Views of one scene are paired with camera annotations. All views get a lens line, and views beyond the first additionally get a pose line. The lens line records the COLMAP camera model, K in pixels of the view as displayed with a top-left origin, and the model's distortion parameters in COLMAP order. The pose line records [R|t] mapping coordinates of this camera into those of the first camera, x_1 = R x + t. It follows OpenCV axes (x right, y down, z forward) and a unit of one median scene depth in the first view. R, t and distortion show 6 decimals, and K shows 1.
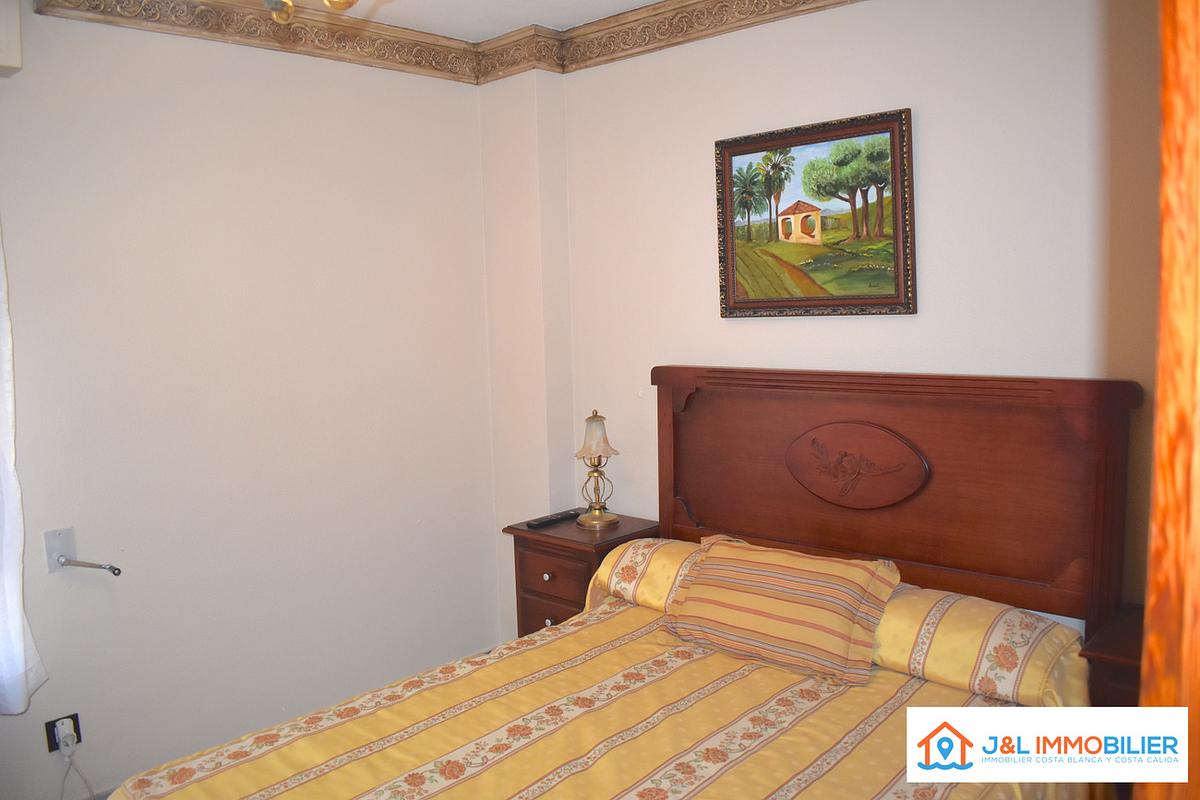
lens RADIAL K [[929.7, 0, 600.0], [0, 929.7, 400.0], [0, 0, 1]] dist [-0.096826, 0.016167]
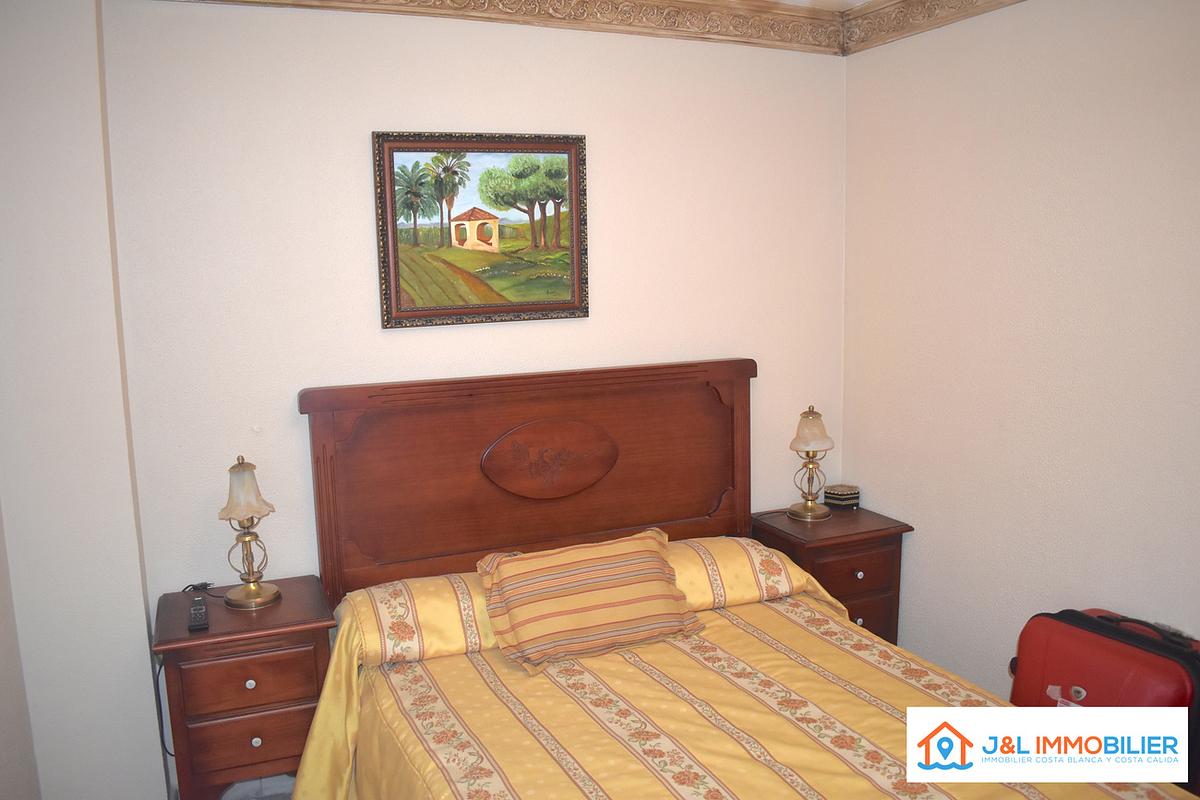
lens RADIAL K [[929.7, 0, 600.0], [0, 929.7, 400.0], [0, 0, 1]] dist [-0.096826, 0.016167]
pose [[0.410728, -0.111403, 0.904926, -0.658928], [0.105523, 0.991646, 0.074184, -0.070275], [-0.905631, 0.065021, 0.419053, 0.475784]]
